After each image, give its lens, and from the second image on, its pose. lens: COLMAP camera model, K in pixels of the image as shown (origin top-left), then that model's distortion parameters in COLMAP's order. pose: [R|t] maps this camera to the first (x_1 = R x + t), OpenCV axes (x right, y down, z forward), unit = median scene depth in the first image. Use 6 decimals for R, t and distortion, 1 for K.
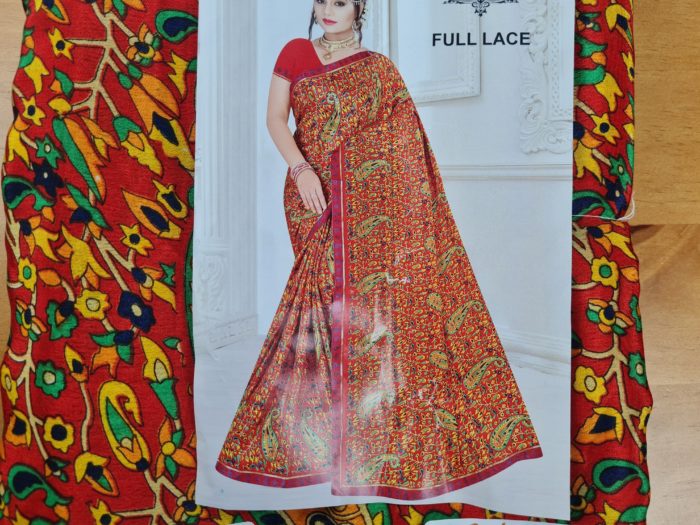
lens RADIAL K [[561.2, 0, 350.0], [0, 561.2, 262.5], [0, 0, 1]] dist [-0.010334, -0.005875]
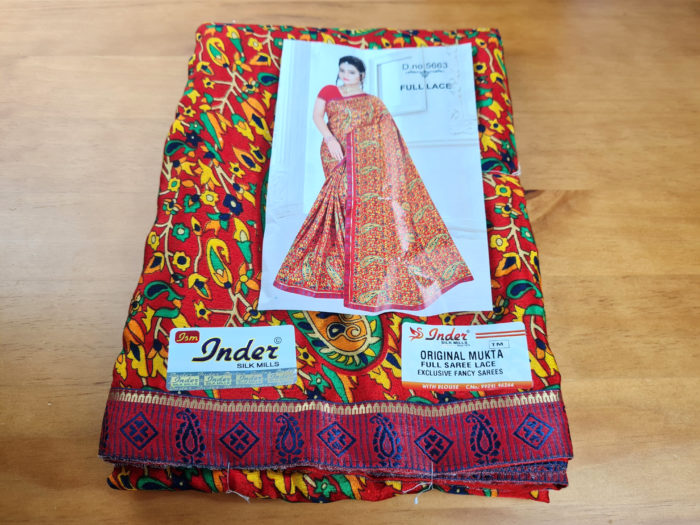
lens RADIAL K [[561.2, 0, 350.0], [0, 561.2, 262.5], [0, 0, 1]] dist [-0.010334, -0.005875]
pose [[0.999886, 0.006479, -0.013669, 0.005861], [-0.011613, 0.907808, -0.419225, 0.978291], [0.009692, 0.419336, 0.907779, -0.501618]]
